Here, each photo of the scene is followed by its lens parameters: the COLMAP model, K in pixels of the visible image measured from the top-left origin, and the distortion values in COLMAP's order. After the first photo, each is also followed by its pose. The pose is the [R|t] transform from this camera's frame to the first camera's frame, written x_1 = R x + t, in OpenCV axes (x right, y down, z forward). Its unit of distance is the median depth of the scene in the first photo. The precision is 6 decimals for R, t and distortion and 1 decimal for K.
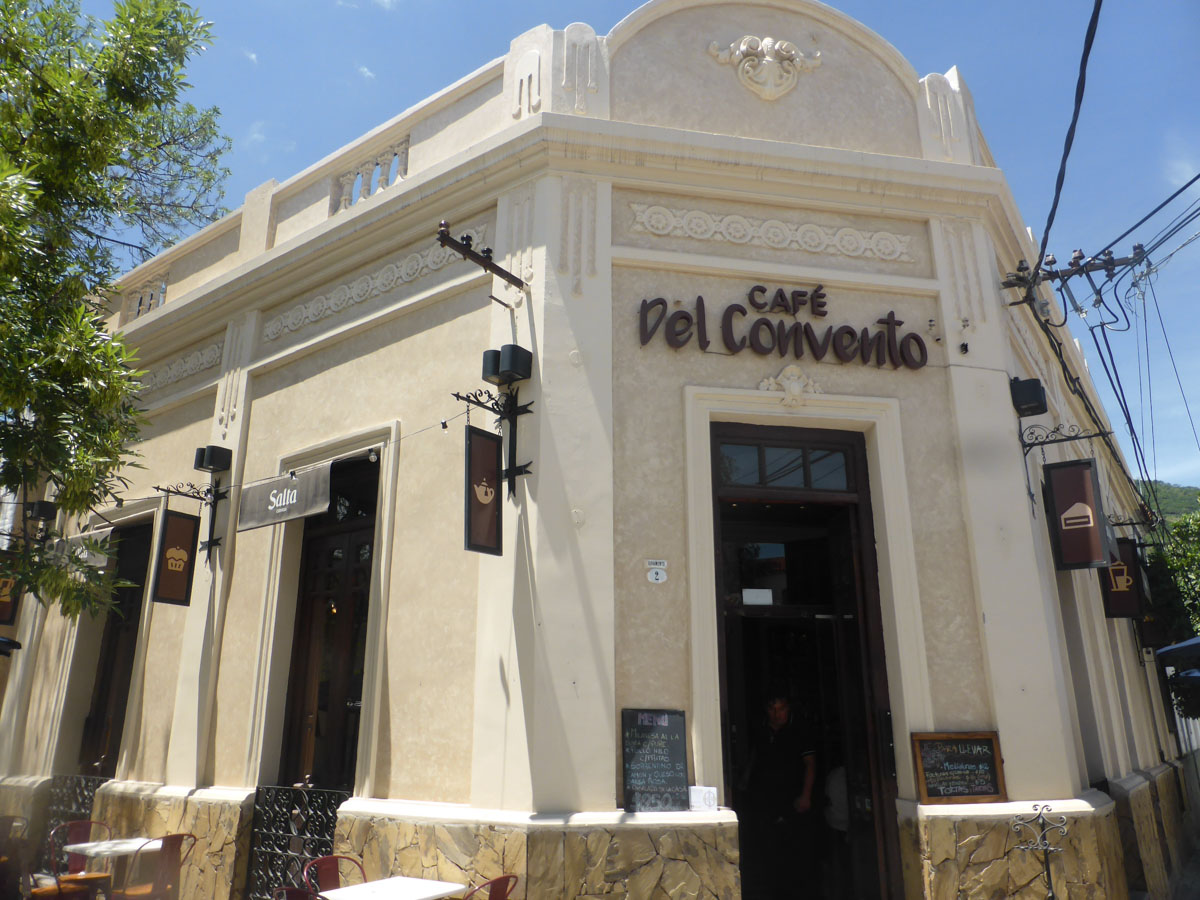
lens RADIAL K [[866.8, 0, 604.4], [0, 866.8, 459.2], [0, 0, 1]] dist [-0.027087, 0.014148]
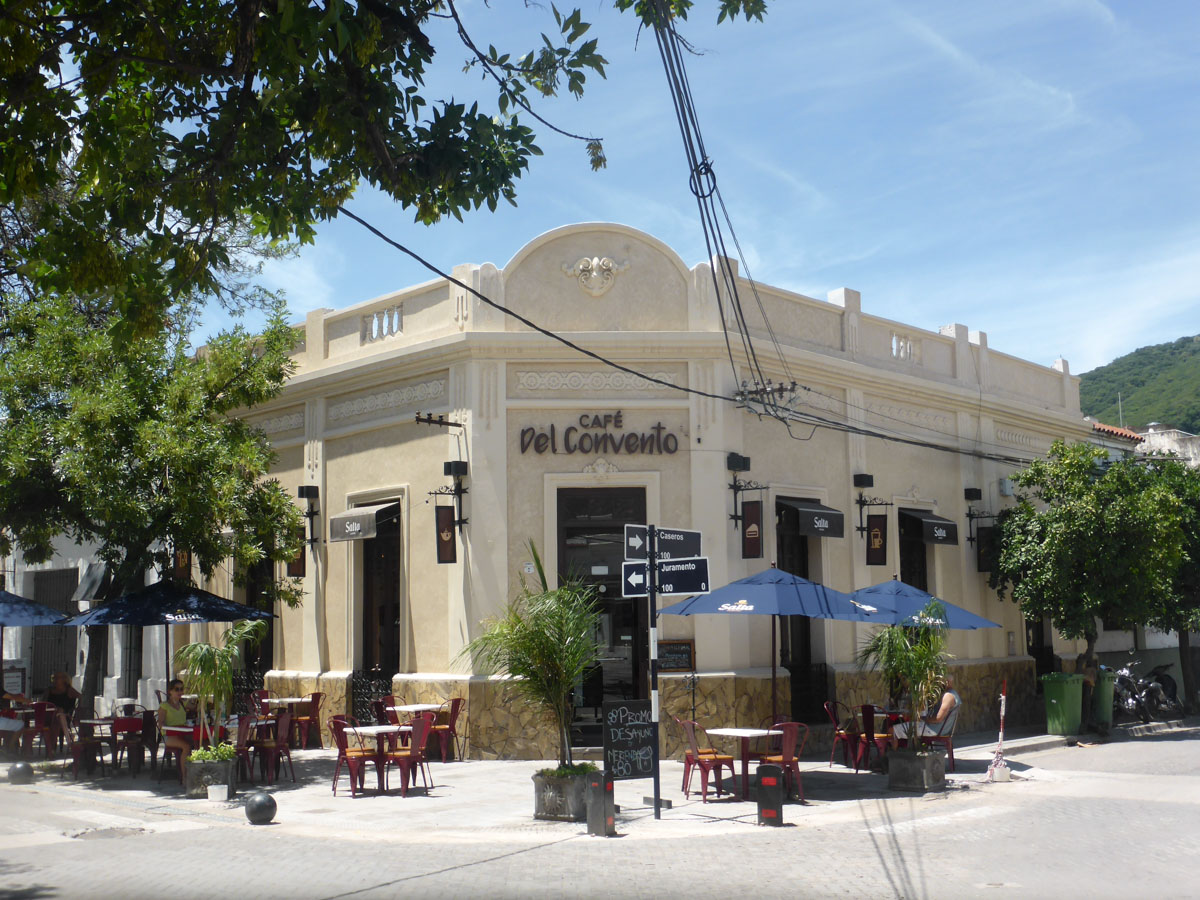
lens RADIAL K [[1402.0, 0, 598.3], [0, 1402.0, 449.3], [0, 0, 1]] dist [-0.031387, 0.000000]
pose [[0.988565, -0.033168, -0.147105, 0.665154], [0.057756, 0.984403, 0.166176, -0.641917], [0.139299, -0.172772, 0.975062, -2.033483]]
